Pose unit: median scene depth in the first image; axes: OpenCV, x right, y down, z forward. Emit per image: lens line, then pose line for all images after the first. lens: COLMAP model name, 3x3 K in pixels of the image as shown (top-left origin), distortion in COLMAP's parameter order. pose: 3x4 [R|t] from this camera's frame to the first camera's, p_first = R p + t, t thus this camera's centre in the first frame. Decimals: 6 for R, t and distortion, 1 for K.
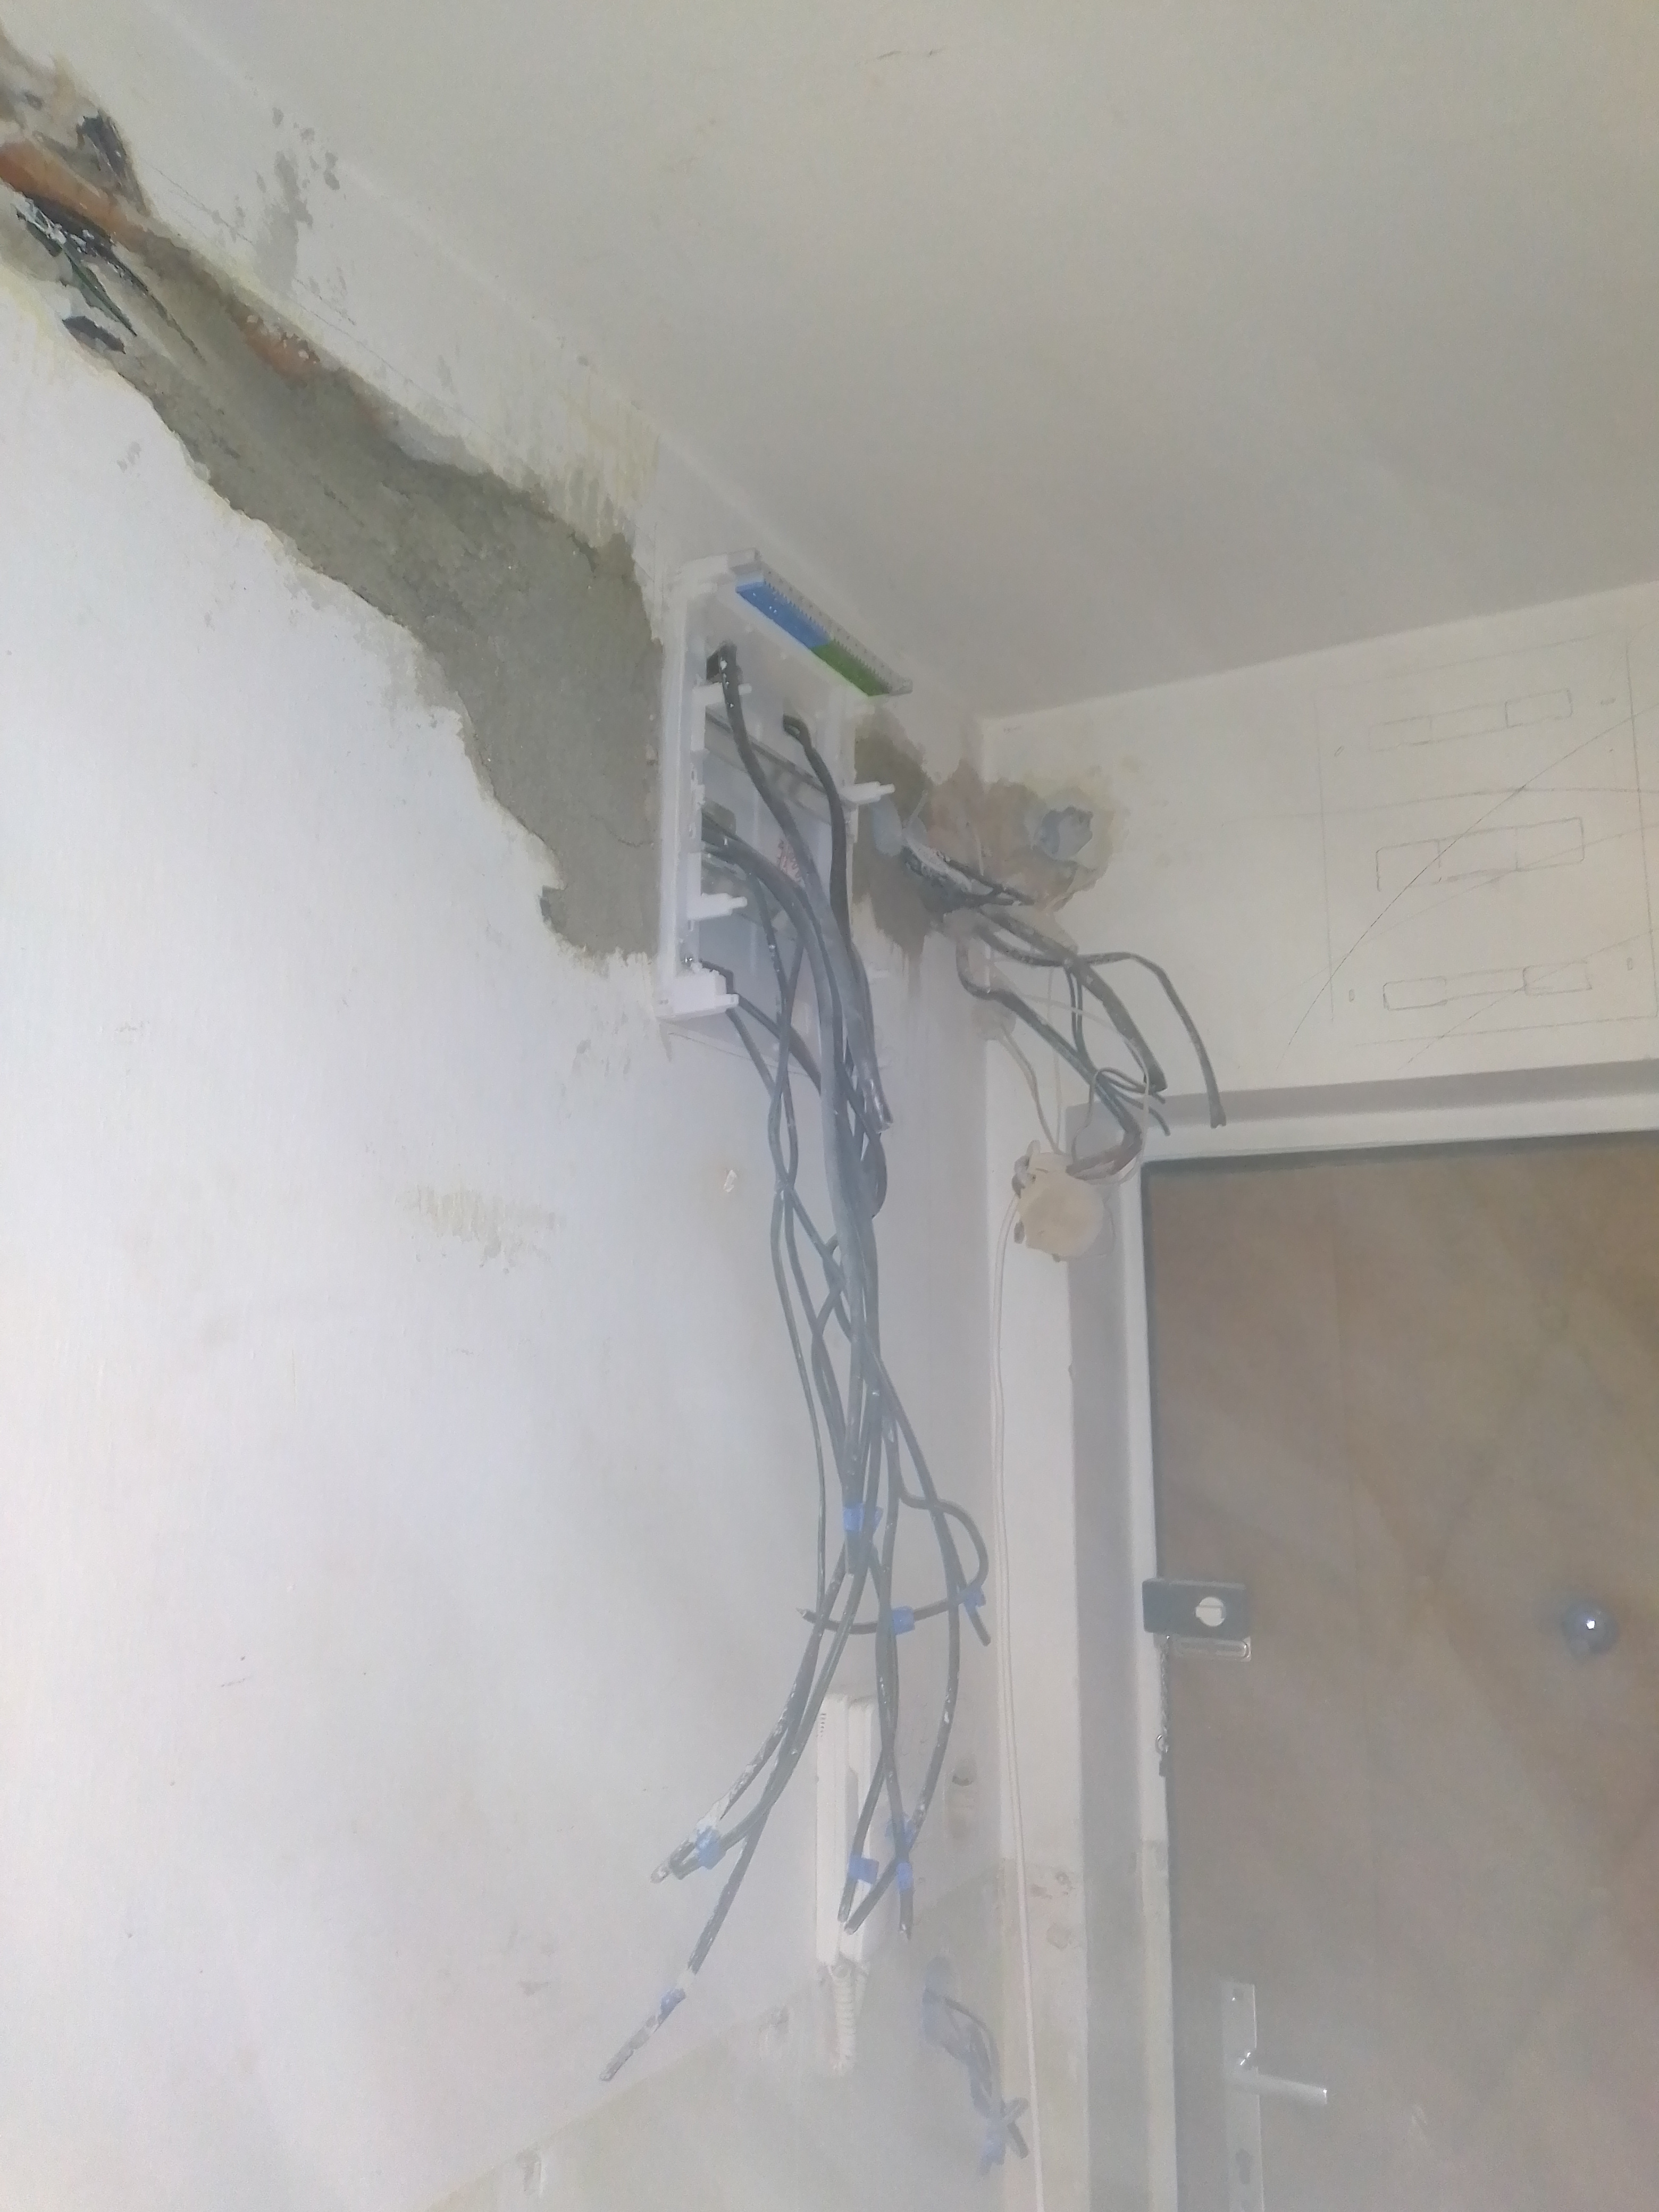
lens RADIAL K [[1646.4, 0, 829.5], [0, 1646.4, 1106.0], [0, 0, 1]] dist [0.133294, -0.208828]
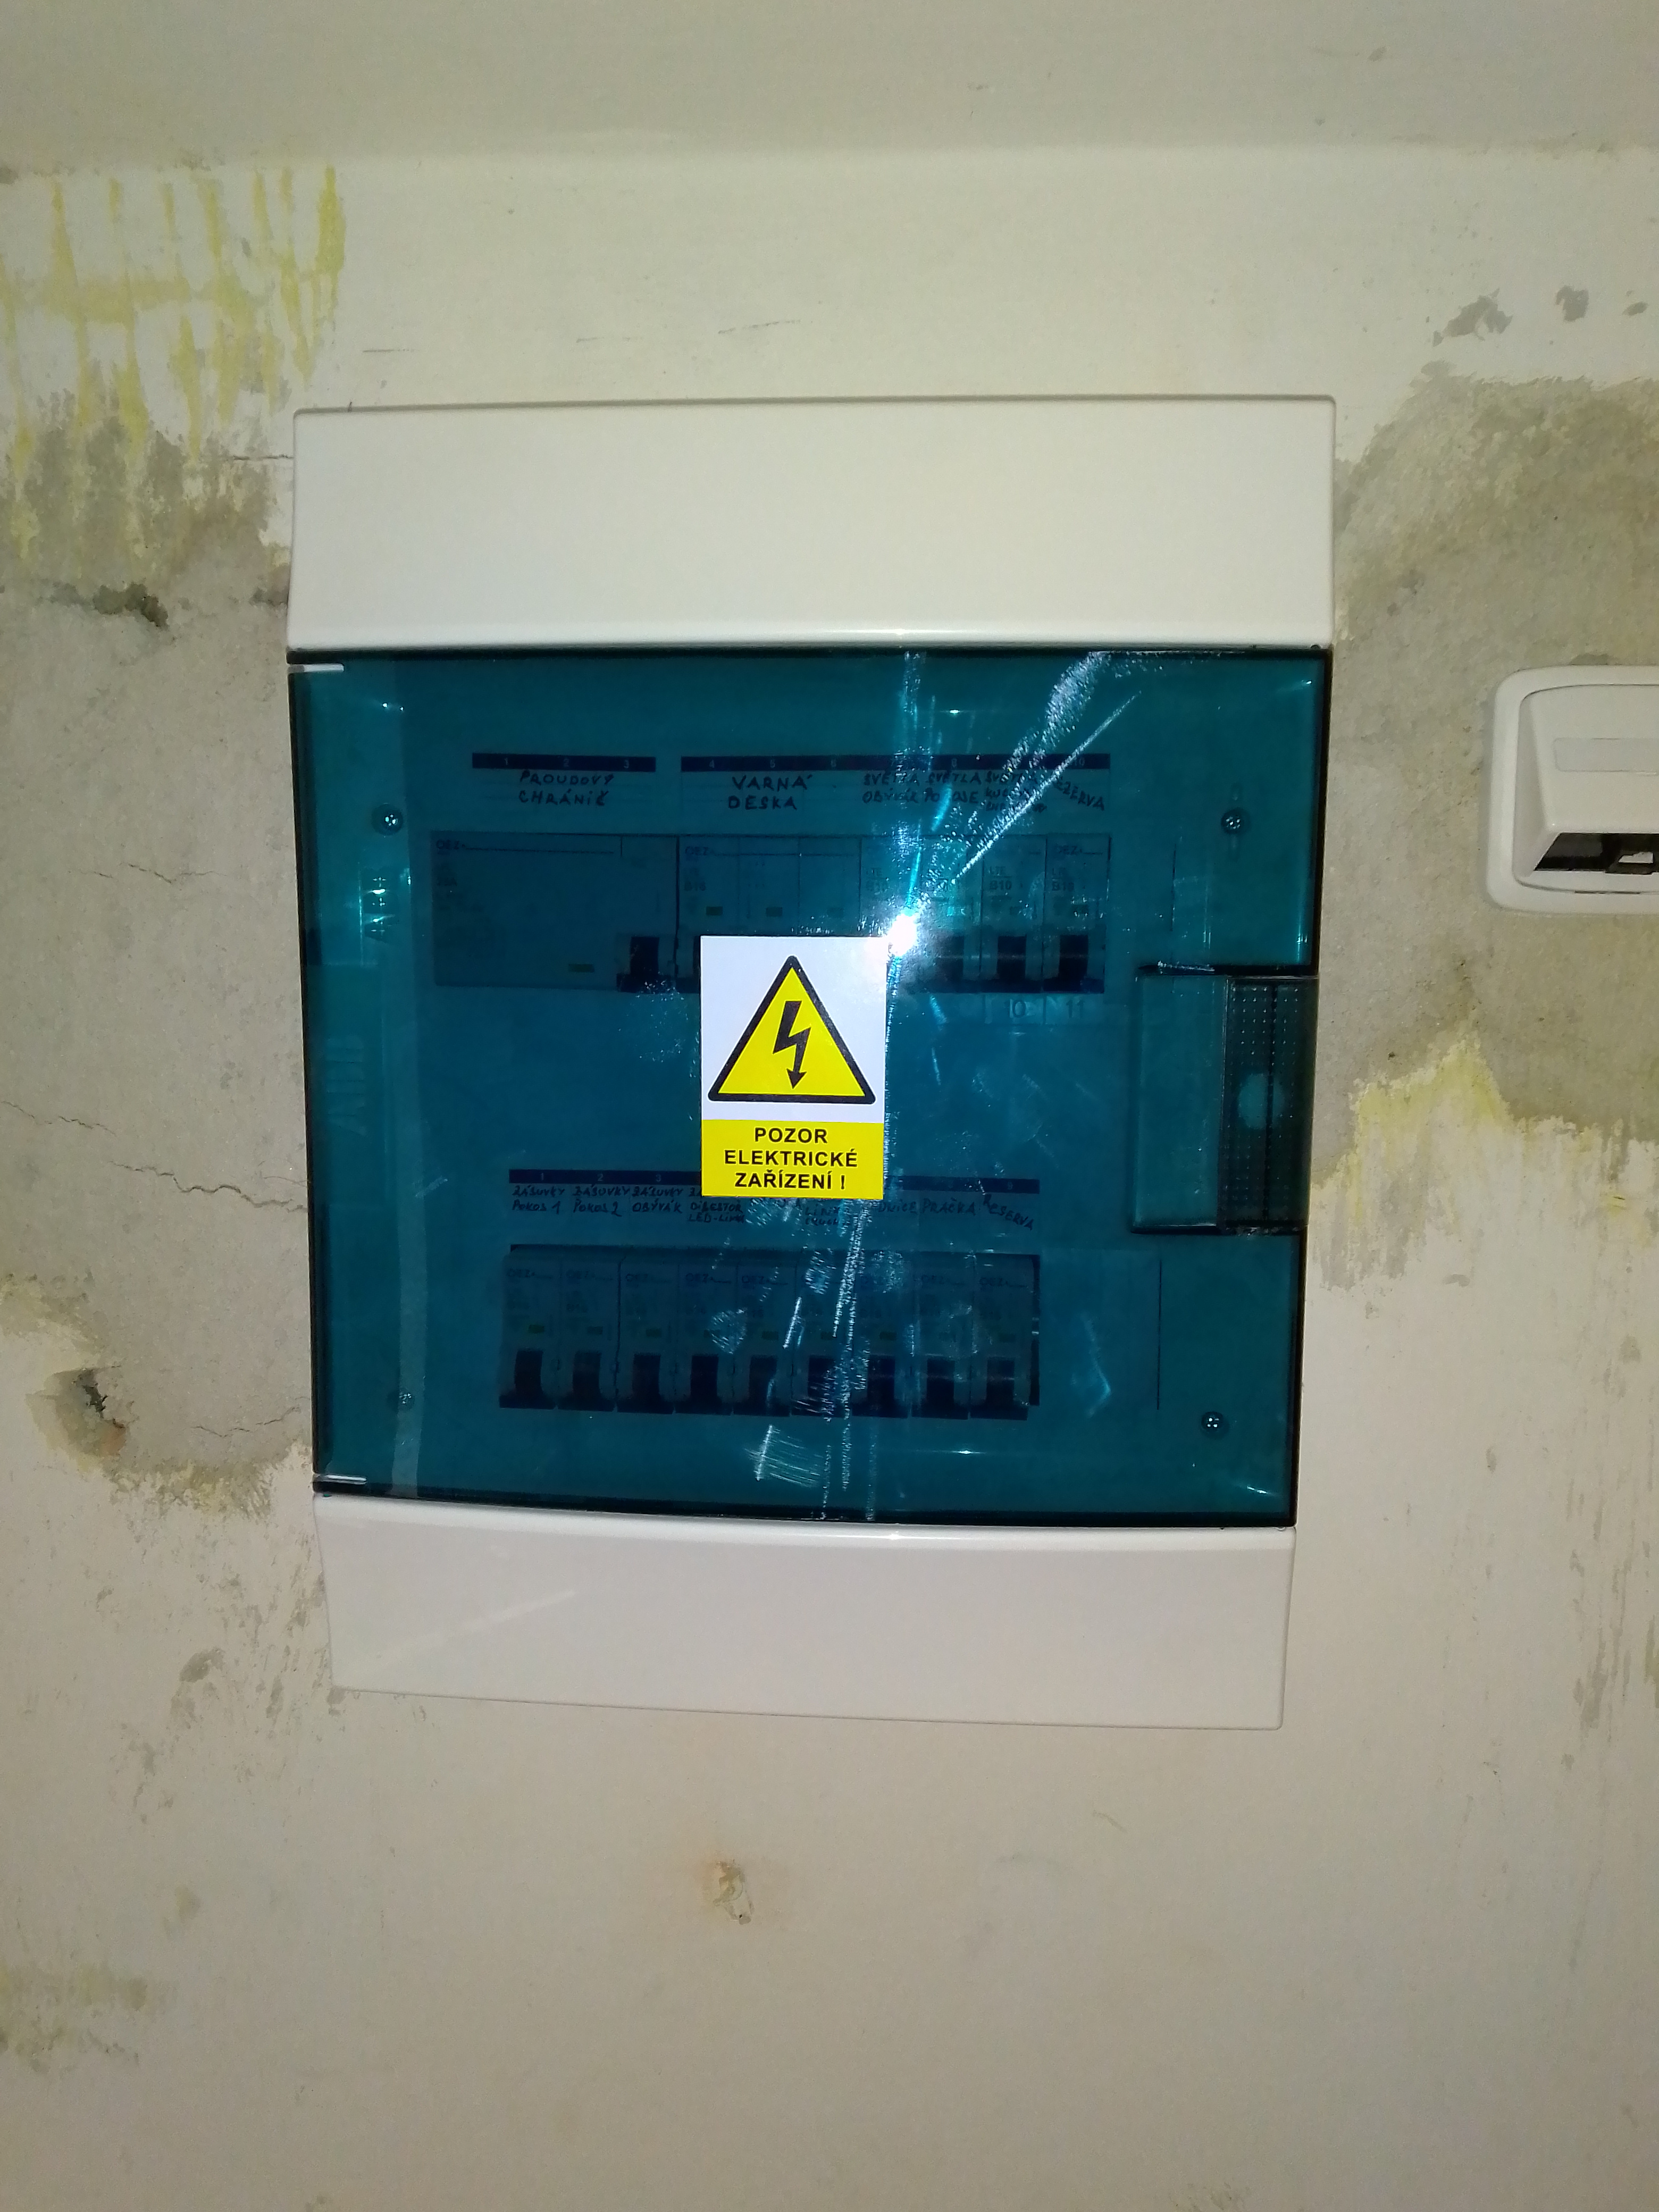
lens RADIAL K [[1646.4, 0, 829.5], [0, 1646.4, 1106.0], [0, 0, 1]] dist [0.133294, -0.208828]
pose [[0.422403, 0.093987, -0.901522, 0.280022], [0.150821, 0.973456, 0.172152, -0.194773], [0.893772, -0.208686, 0.397015, 0.752449]]
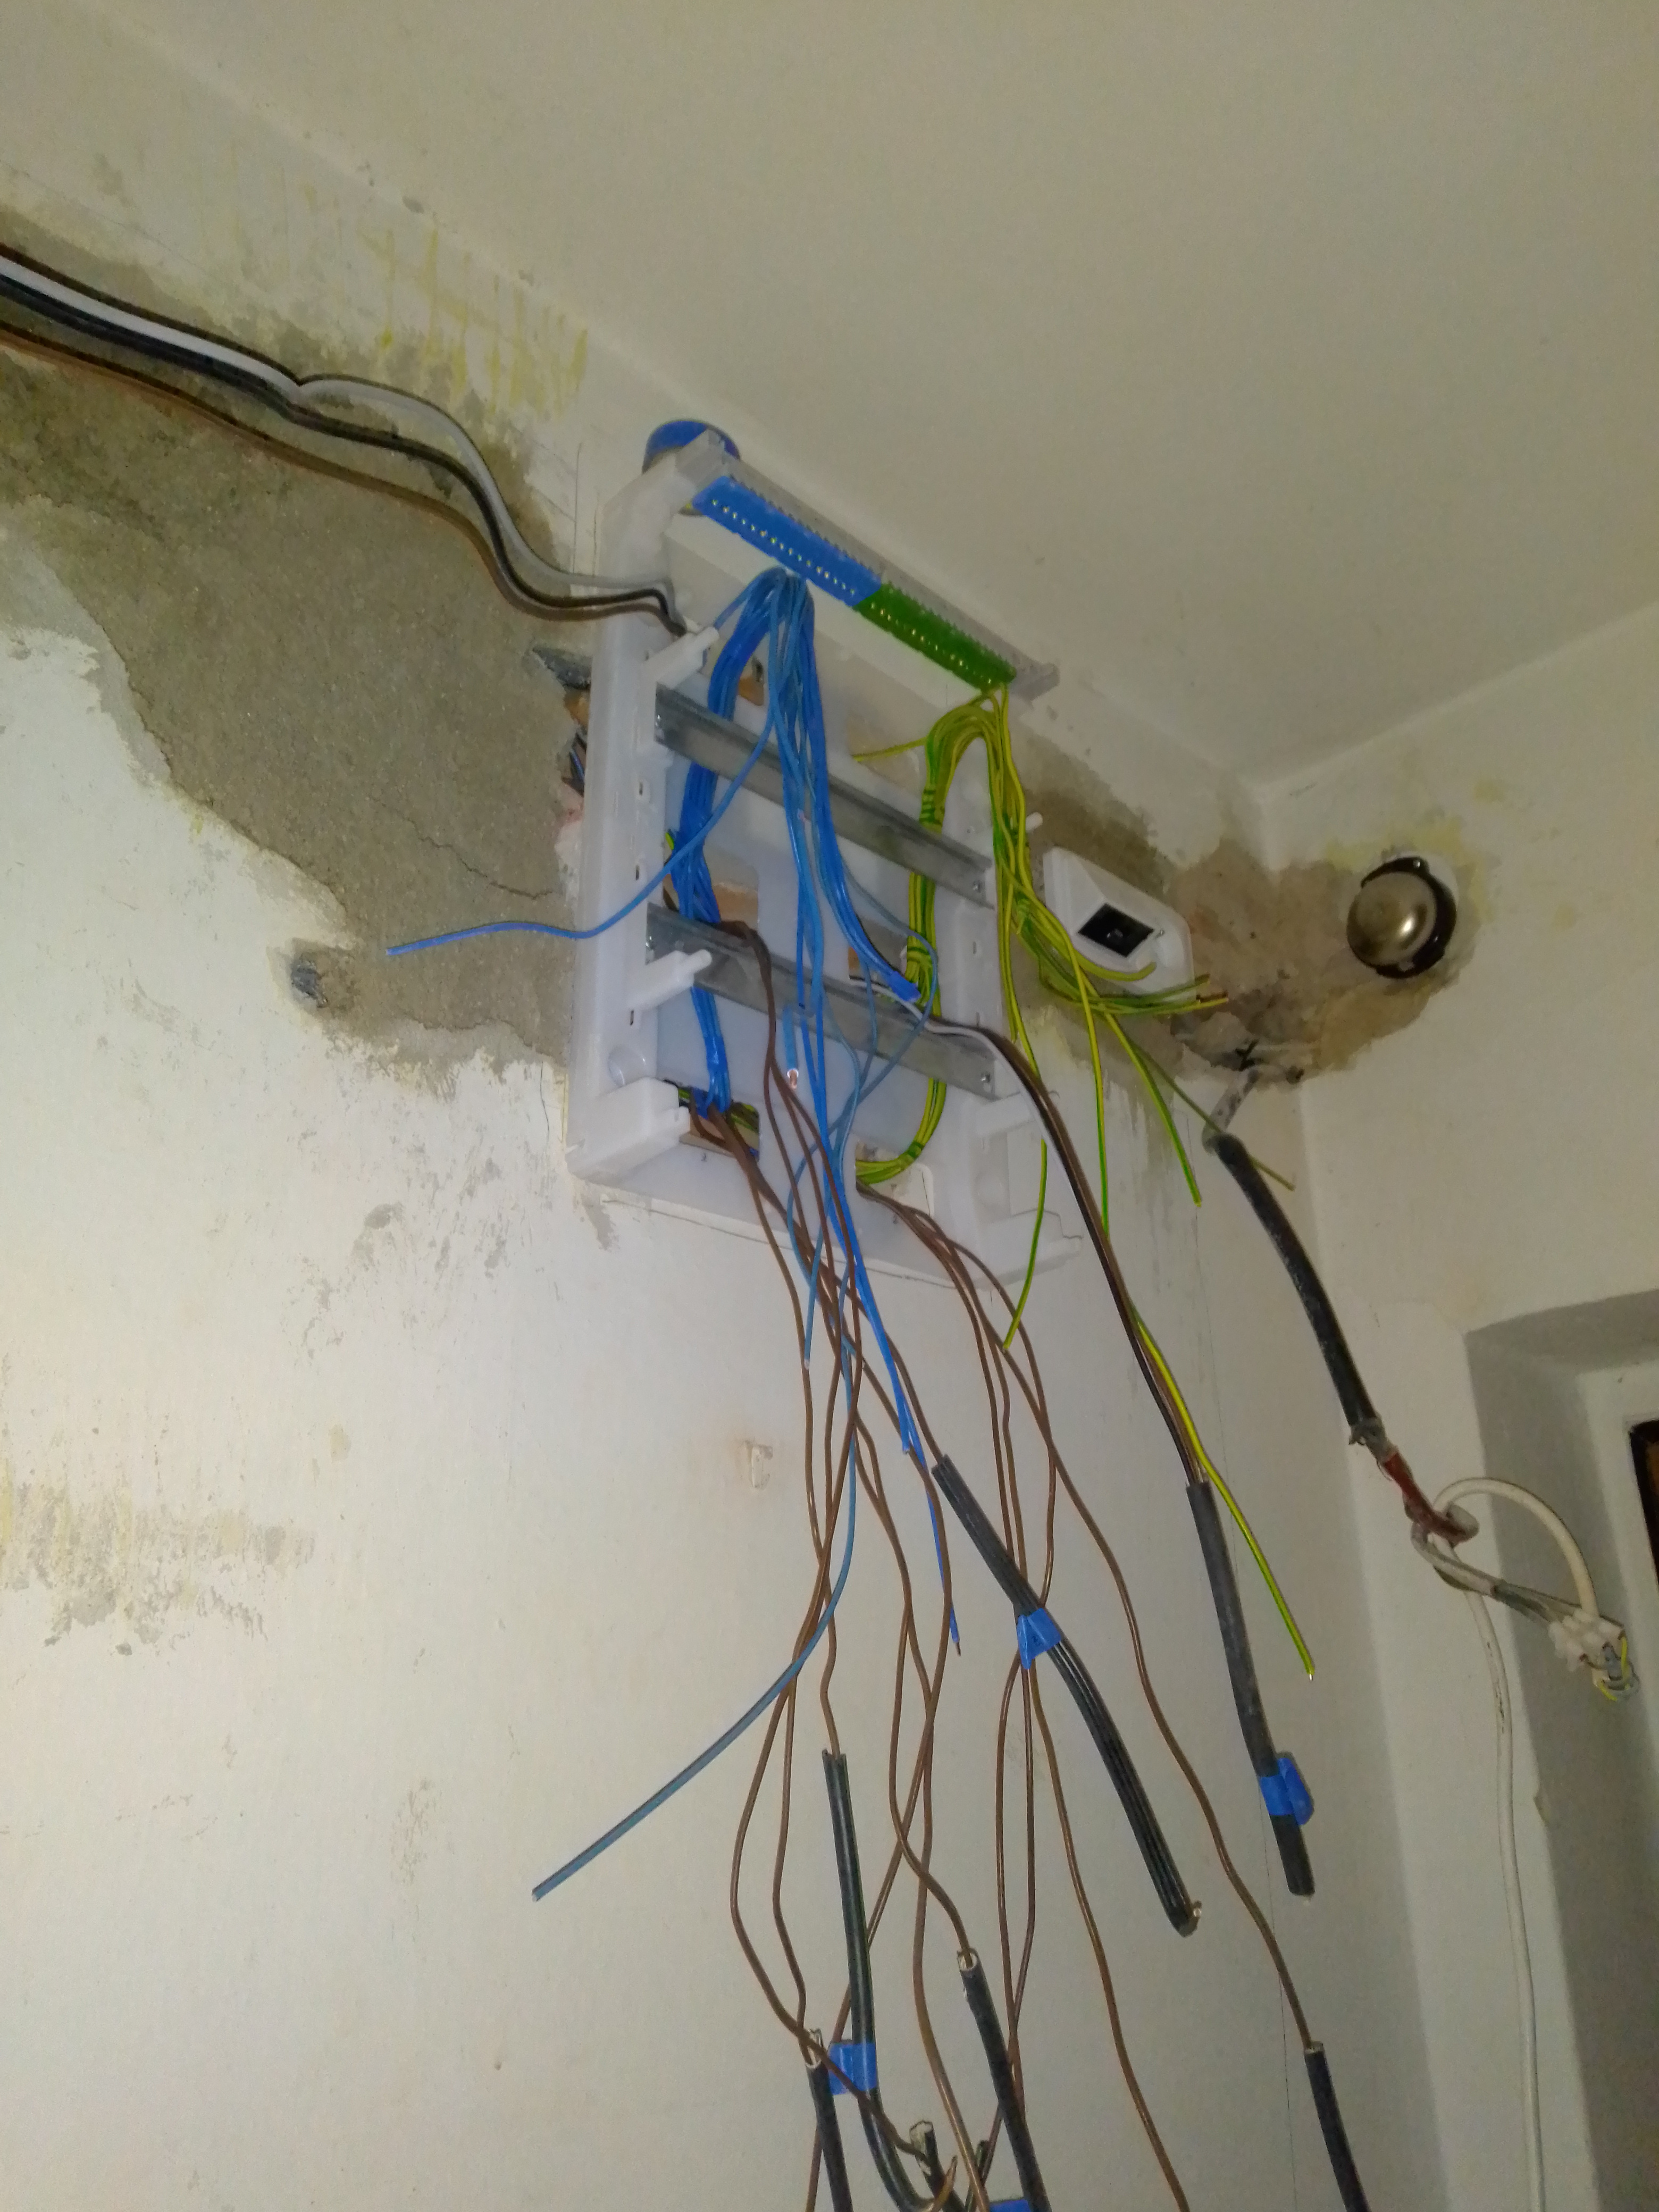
lens RADIAL K [[1649.5, 0, 835.0], [0, 1649.5, 1108.9], [0, 0, 1]] dist [0.116887, -0.180006]
pose [[0.954020, -0.130822, -0.269687, 0.111172], [0.068710, 0.971218, -0.228065, 0.049508], [0.291761, 0.199049, 0.935551, 0.388866]]
